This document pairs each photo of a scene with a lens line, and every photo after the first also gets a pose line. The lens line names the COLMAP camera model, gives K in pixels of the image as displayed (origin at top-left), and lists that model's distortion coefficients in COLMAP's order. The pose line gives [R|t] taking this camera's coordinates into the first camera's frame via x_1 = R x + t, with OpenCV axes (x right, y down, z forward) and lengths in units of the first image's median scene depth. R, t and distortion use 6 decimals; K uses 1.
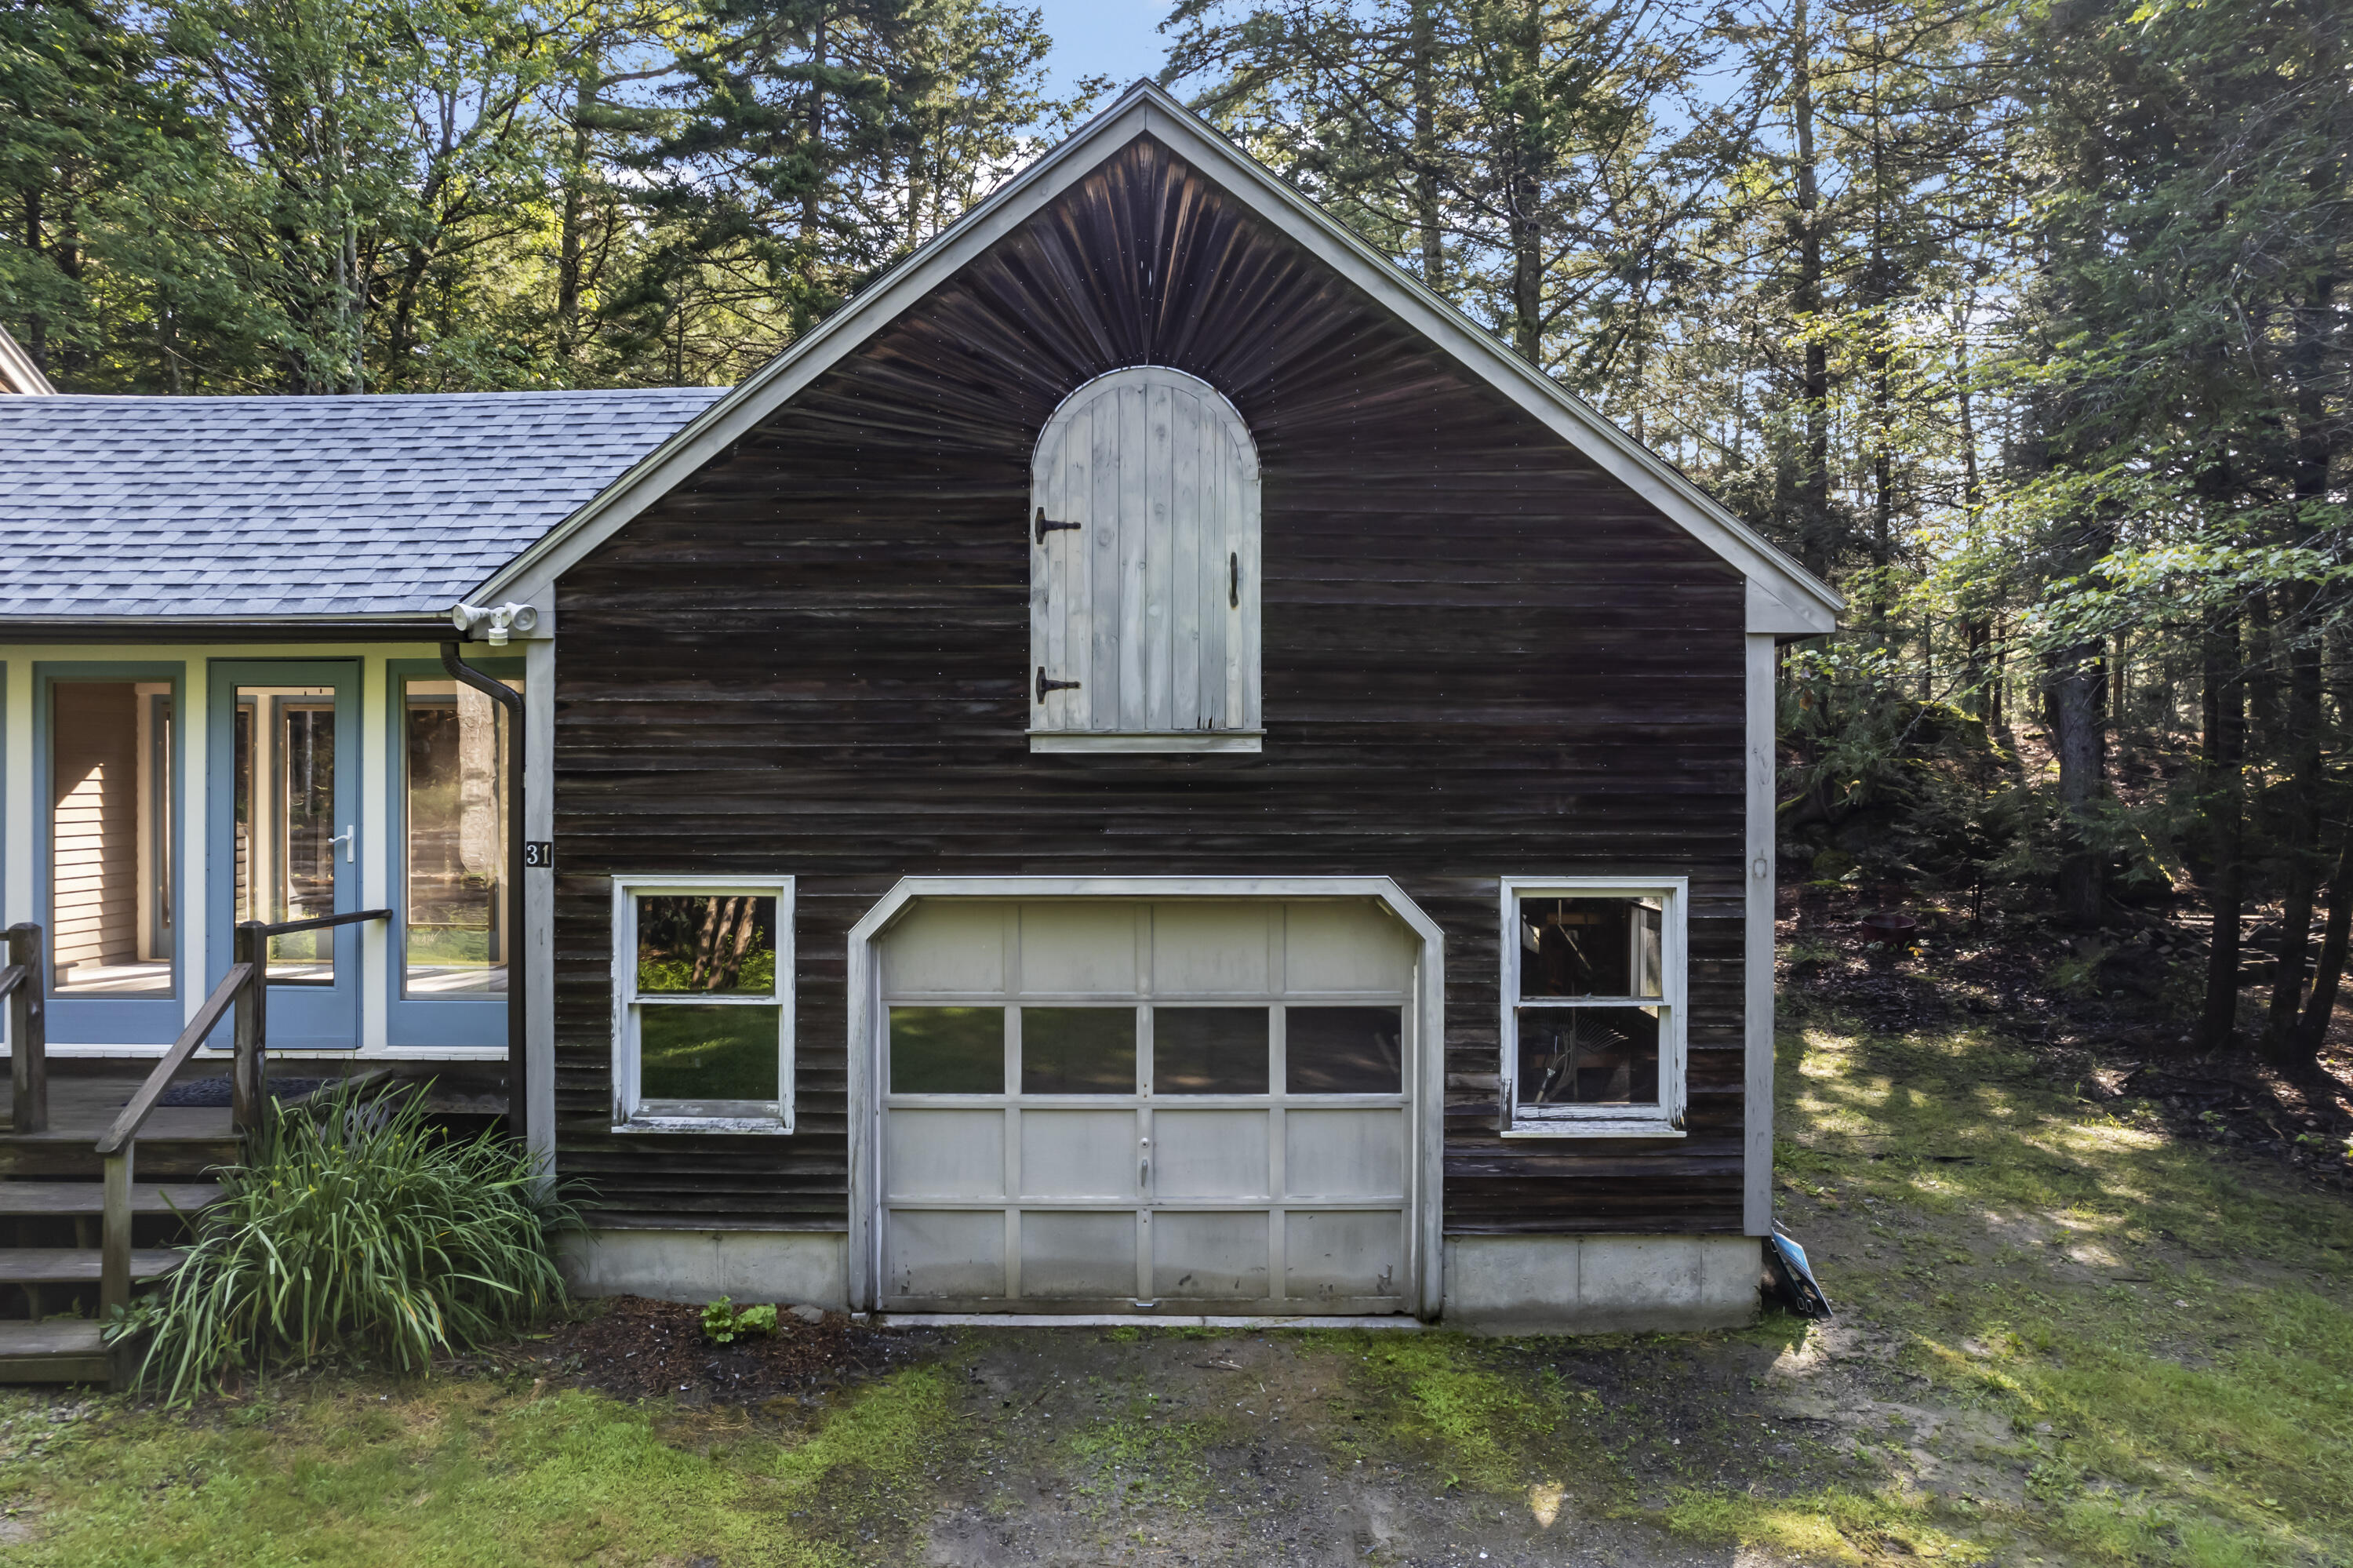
lens RADIAL K [[1523.4, 0, 1176.5], [0, 1523.4, 784.0], [0, 0, 1]] dist [-0.083266, 0.075081]
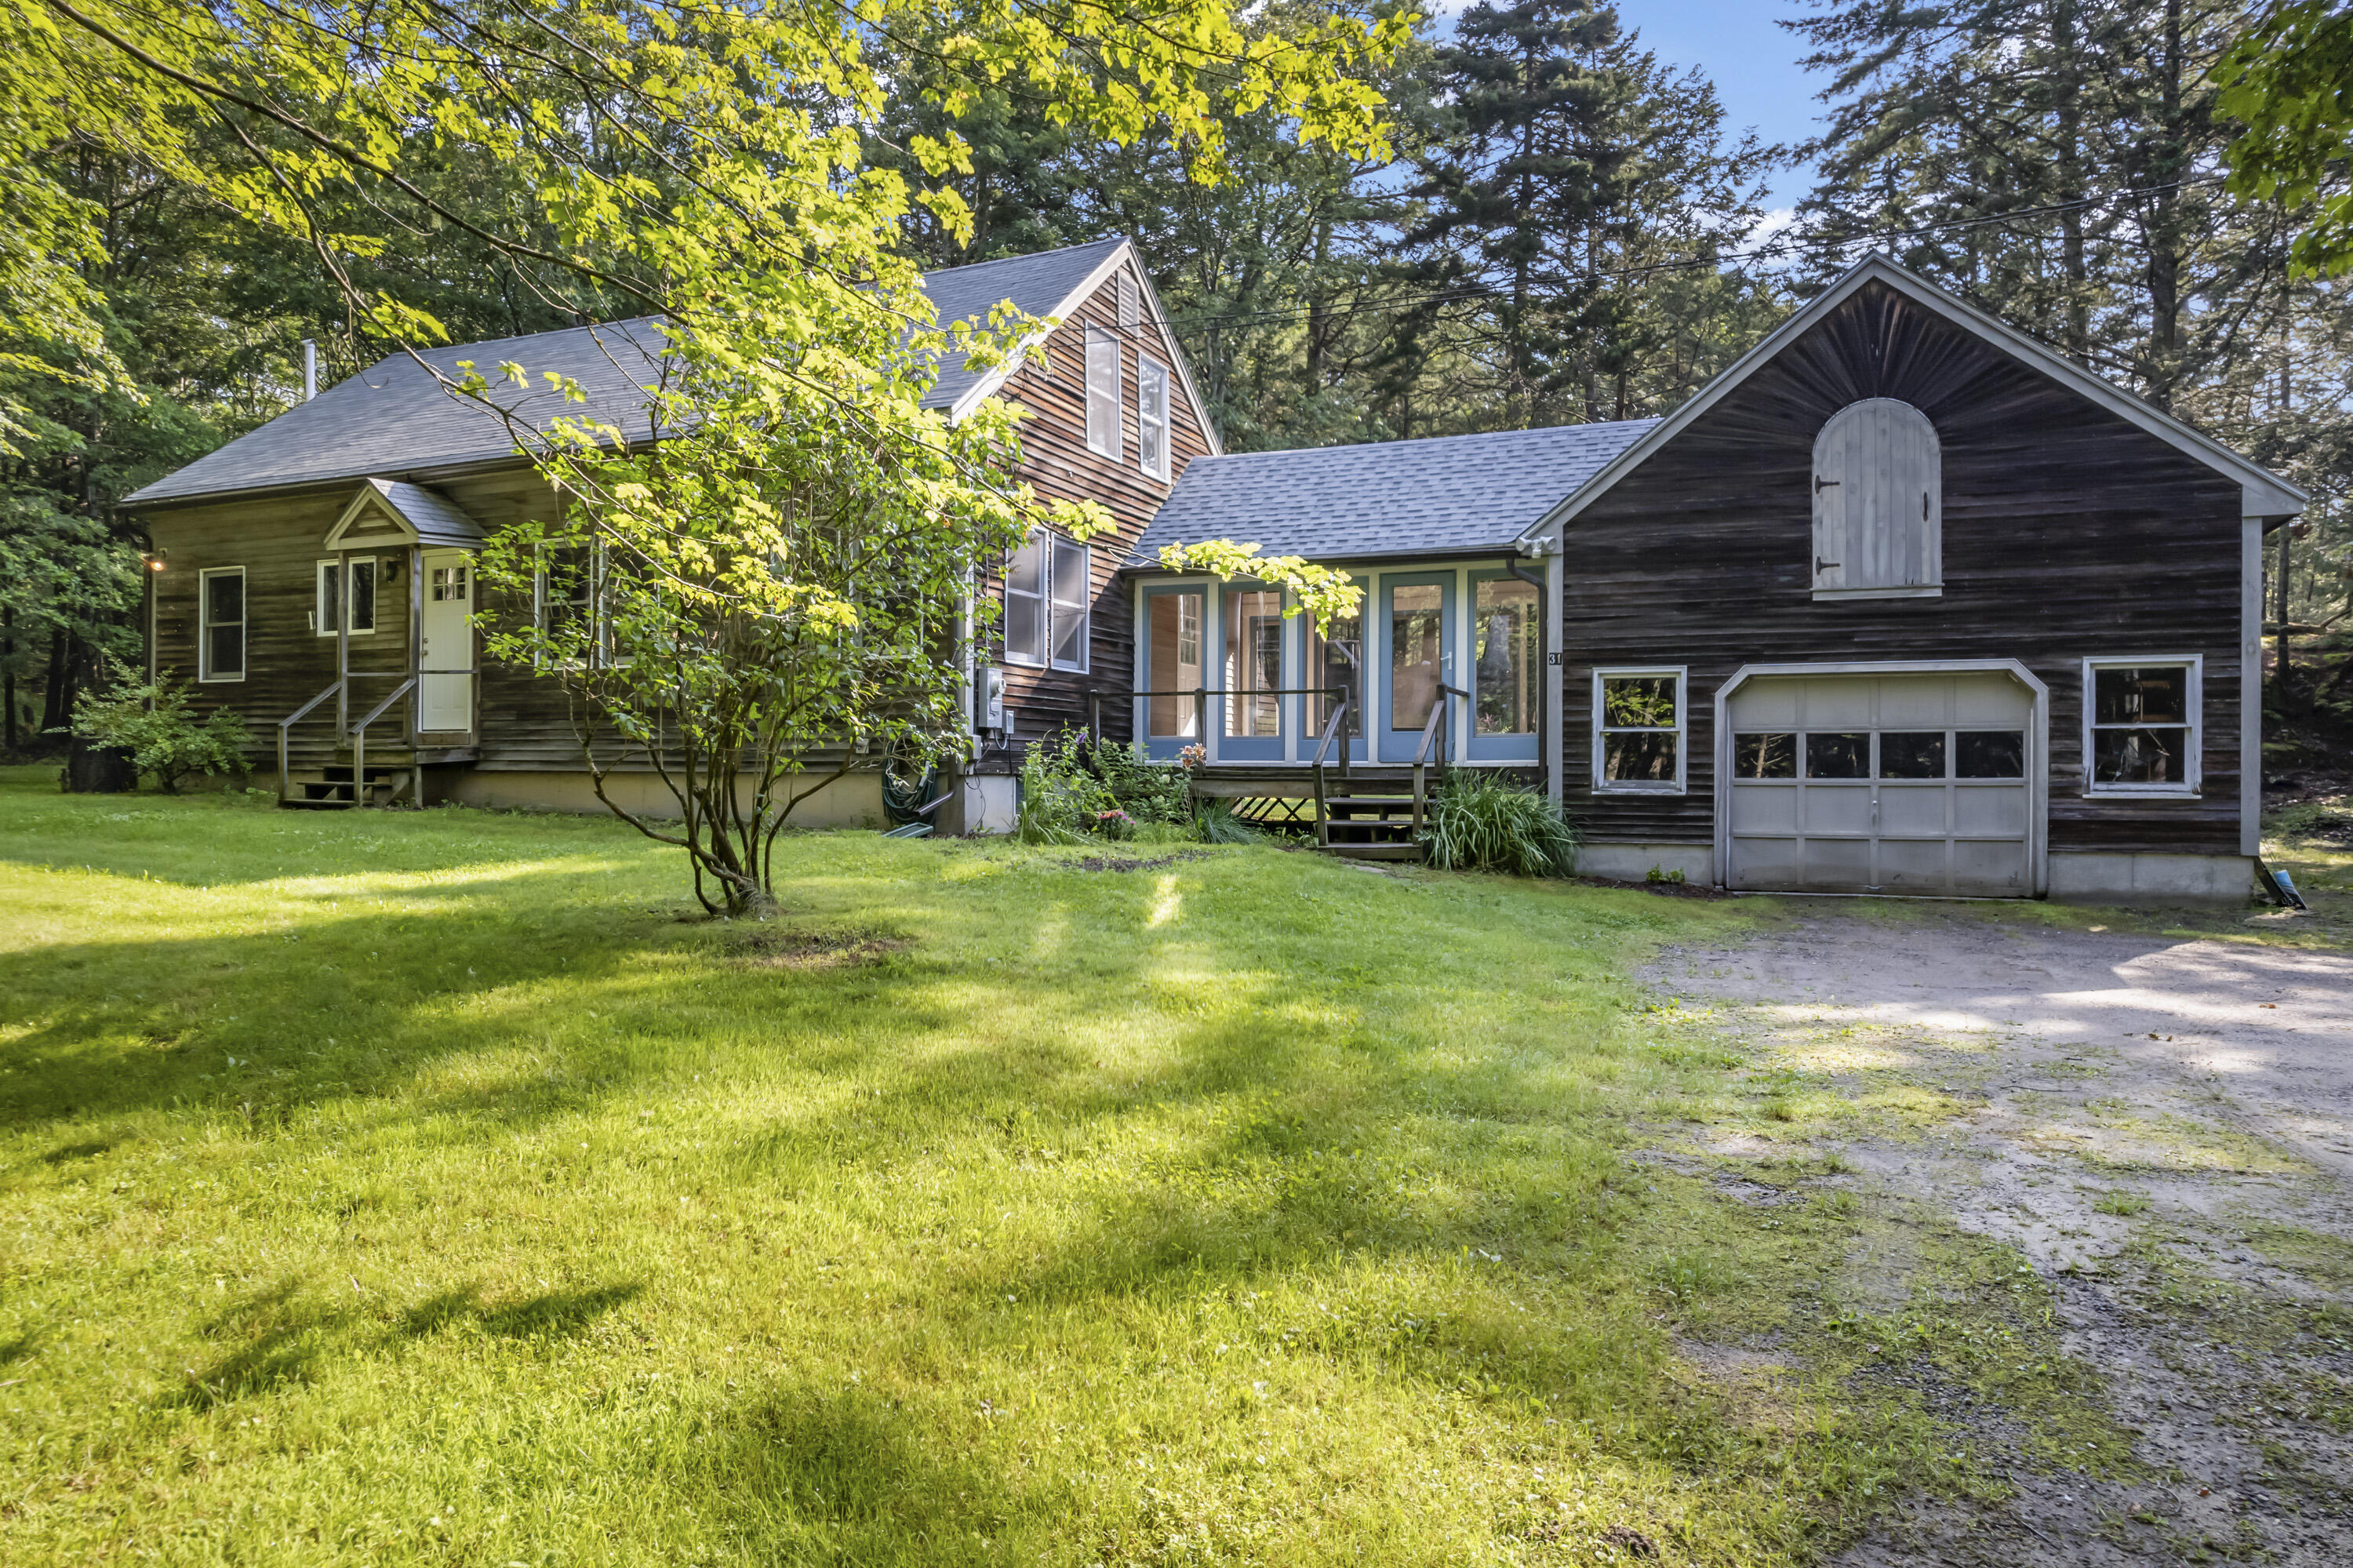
lens RADIAL K [[1523.4, 0, 1176.5], [0, 1523.4, 784.0], [0, 0, 1]] dist [-0.083266, 0.075081]
pose [[0.925213, 0.002783, -0.379437, -0.118449], [-0.004497, 0.999983, -0.003631, 0.226661], [0.379420, 0.005065, 0.925211, -1.102450]]
